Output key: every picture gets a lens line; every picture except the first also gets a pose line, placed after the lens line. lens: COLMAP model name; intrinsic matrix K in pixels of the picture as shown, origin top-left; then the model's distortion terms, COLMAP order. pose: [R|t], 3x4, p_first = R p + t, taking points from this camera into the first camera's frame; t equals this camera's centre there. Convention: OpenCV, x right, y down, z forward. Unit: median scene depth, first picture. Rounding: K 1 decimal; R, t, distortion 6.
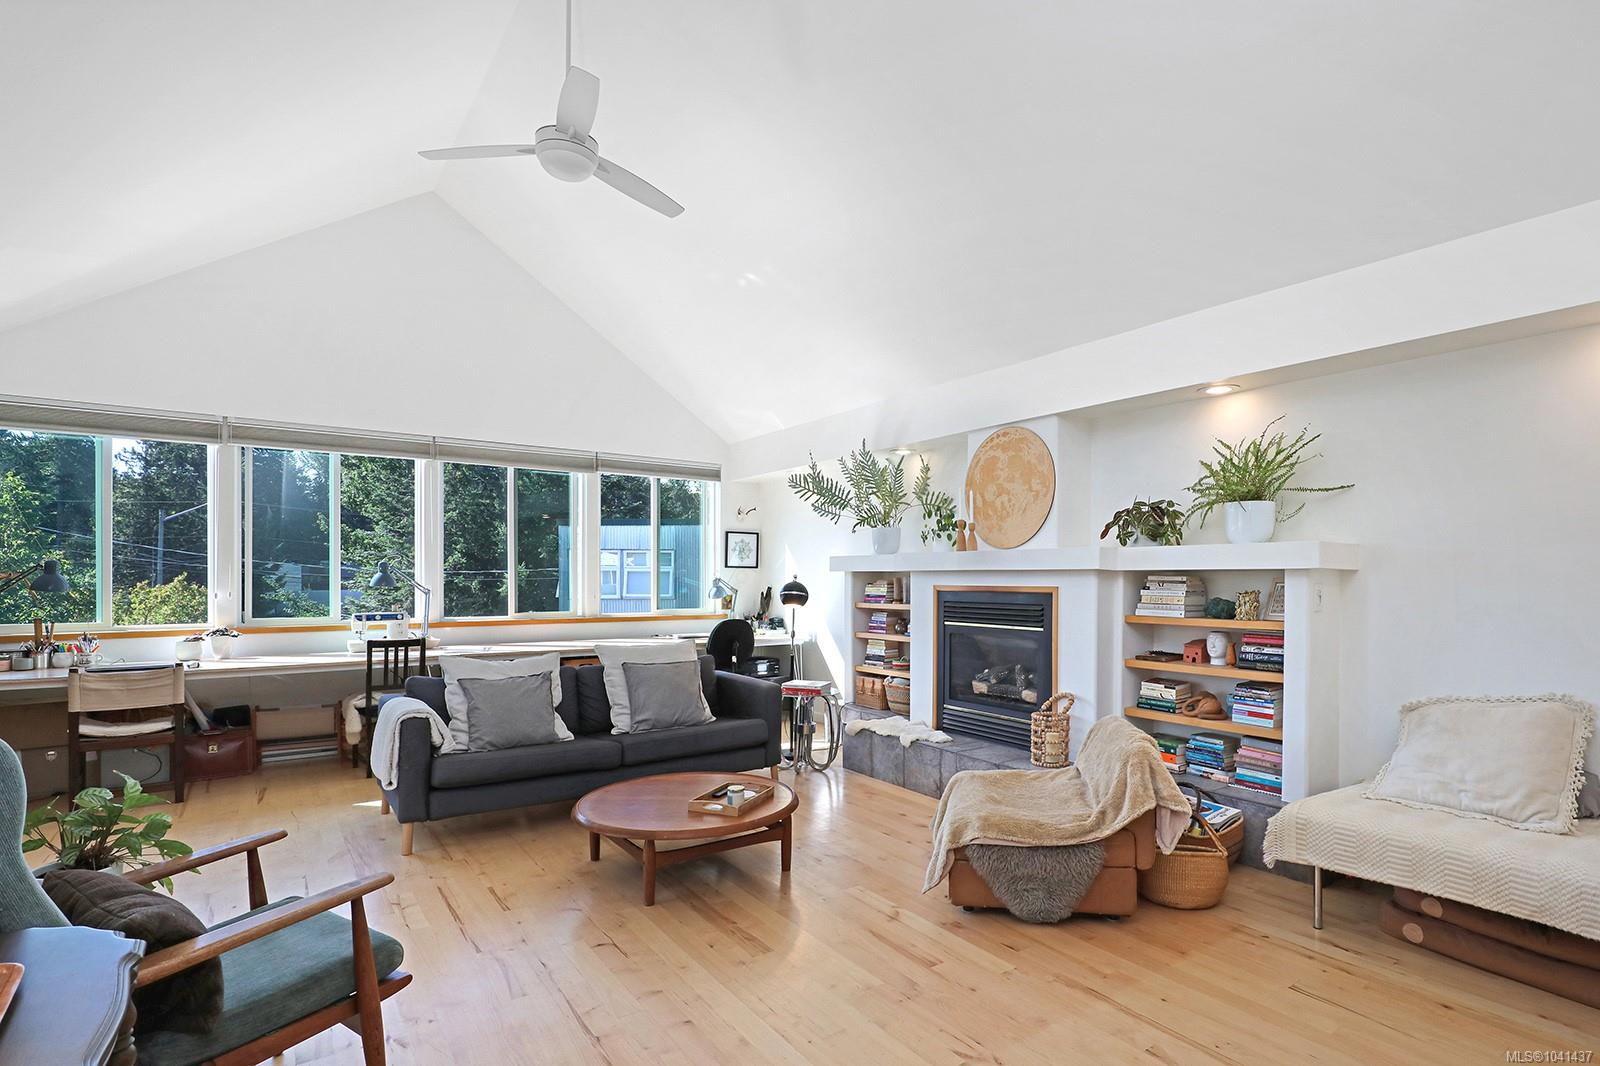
lens RADIAL K [[785.4, 0, 874.1], [0, 785.4, 588.6], [0, 0, 1]] dist [0.012606, 0.000014]
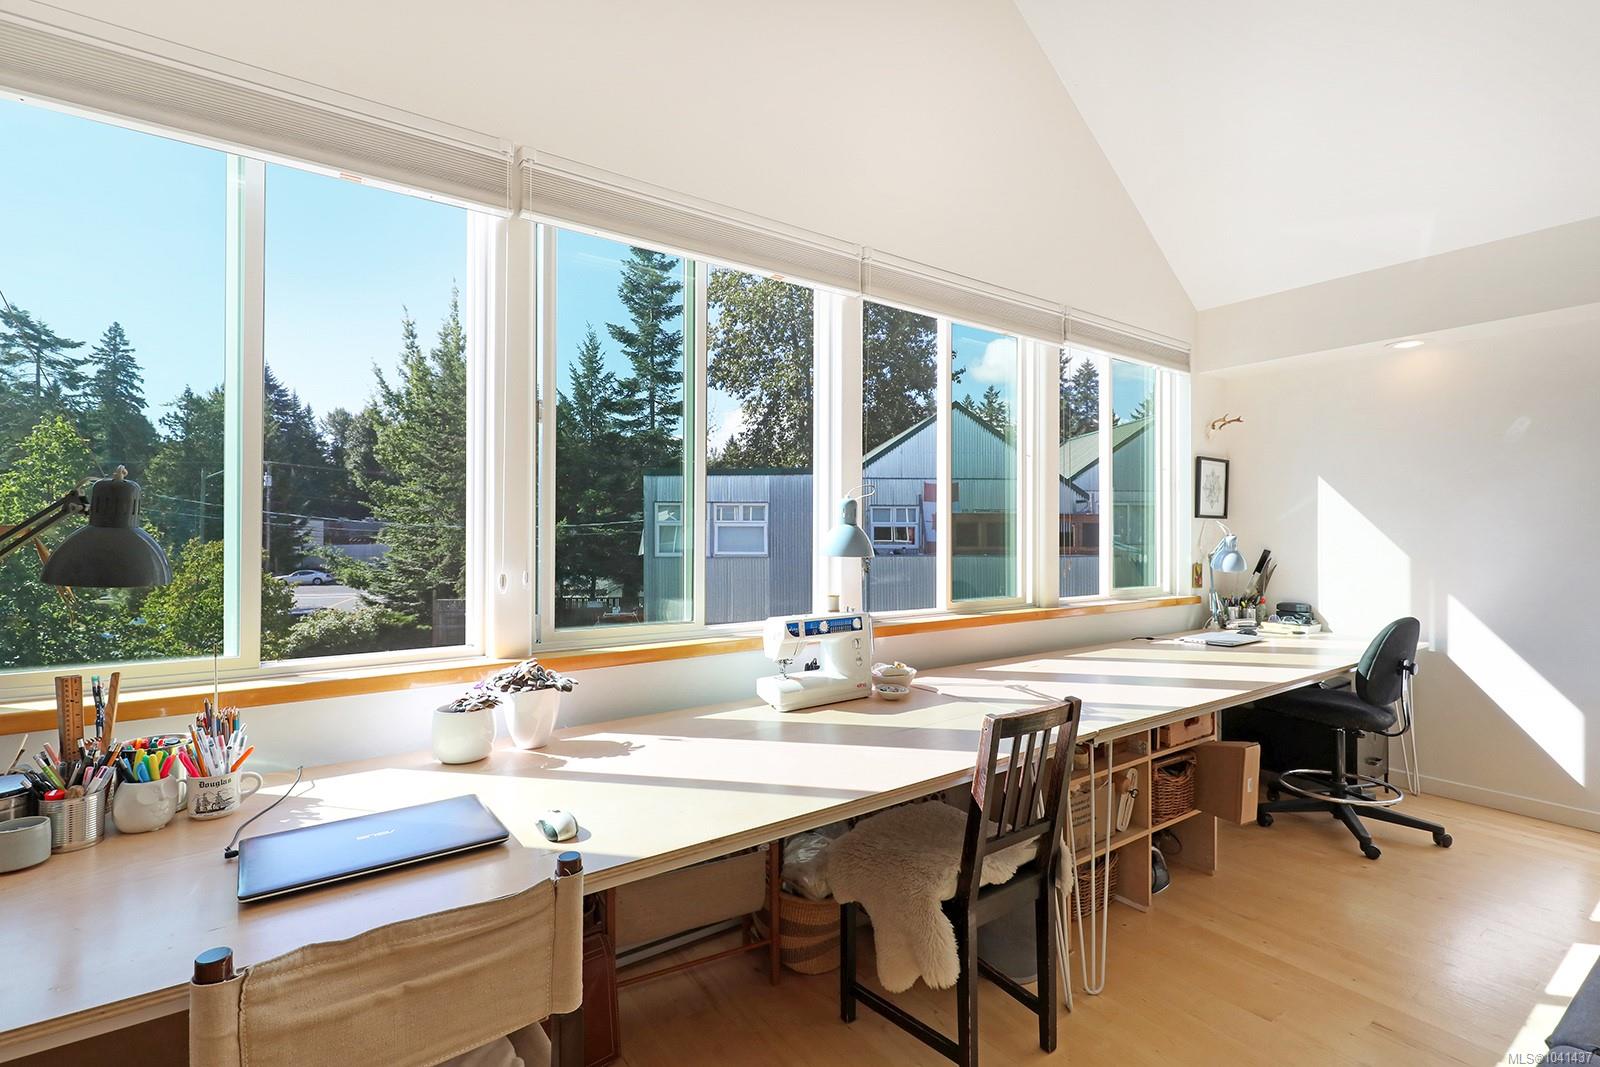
lens RADIAL K [[724.8, 0, 820.2], [0, 724.8, 539.6], [0, 0, 1]] dist [0.001409, -0.000241]
pose [[0.999754, 0.000108, -0.022201, -0.704438], [-0.000210, 0.999989, -0.004590, -0.011299], [0.022200, 0.004593, 0.999743, 0.678527]]
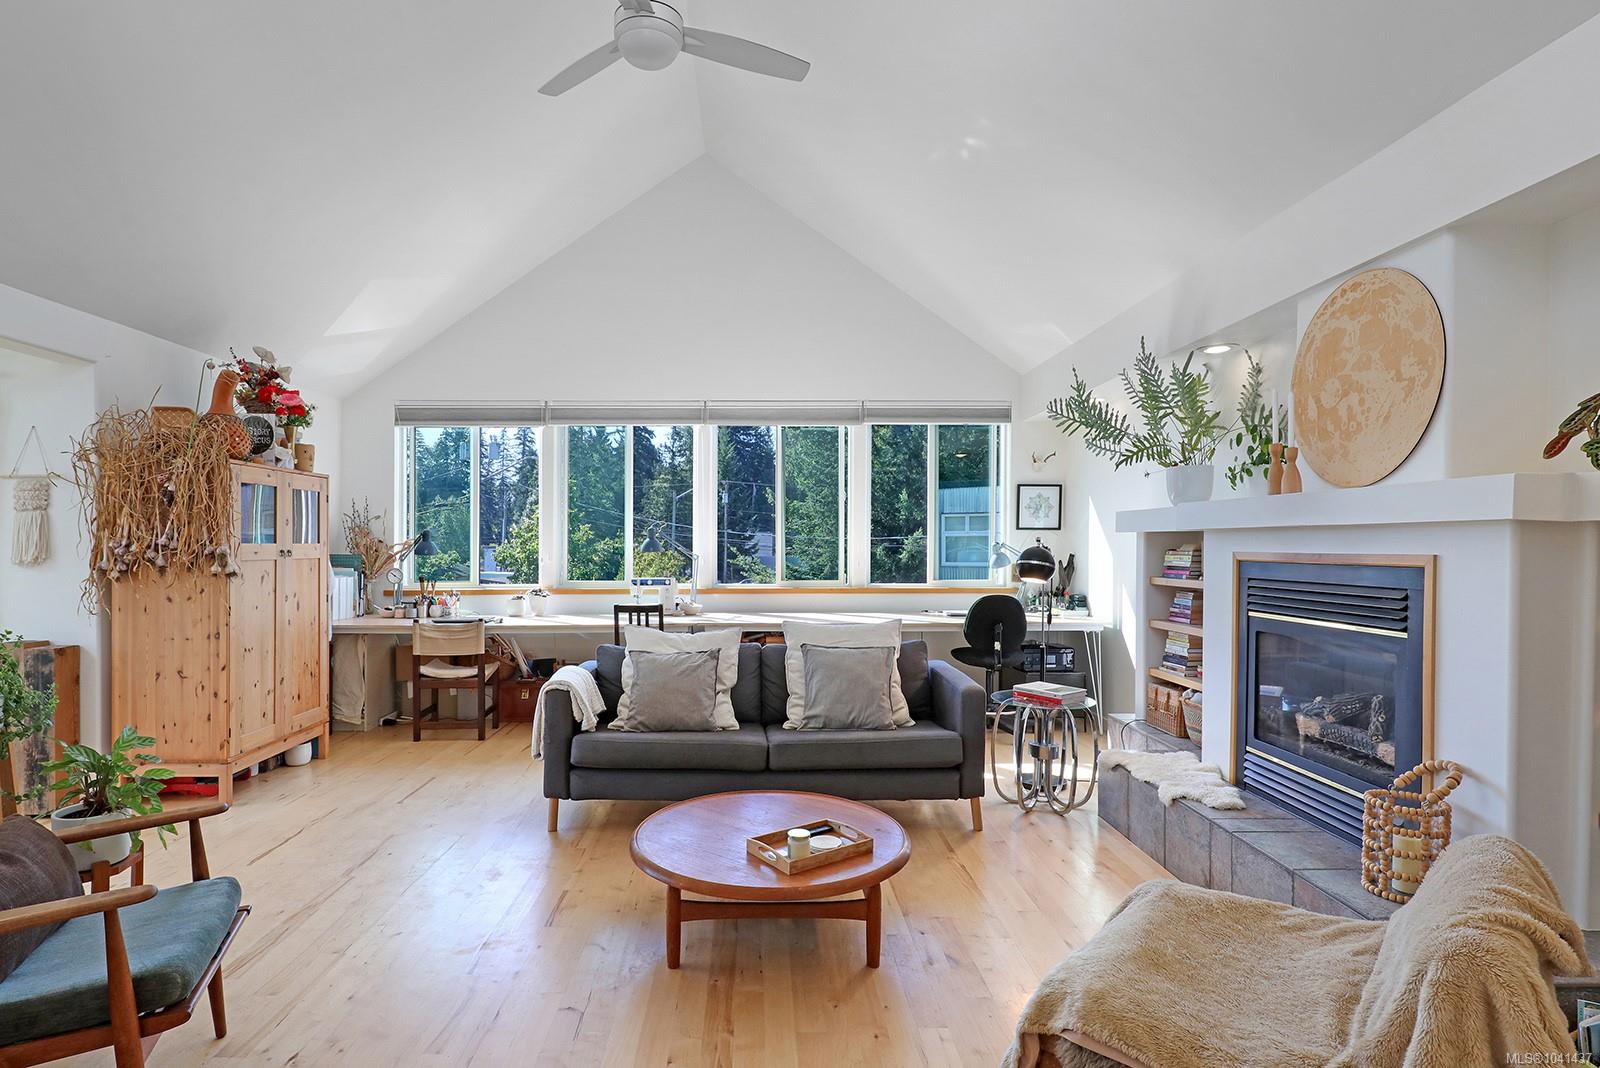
lens RADIAL K [[841.8, 0, 783.1], [0, 841.8, 557.6], [0, 0, 1]] dist [-0.000353, 0.002144]
pose [[0.813714, 0.006298, -0.581231, 0.176750], [-0.005047, 0.999980, 0.003768, -0.000726], [0.581243, -0.000133, 0.813730, 0.252155]]
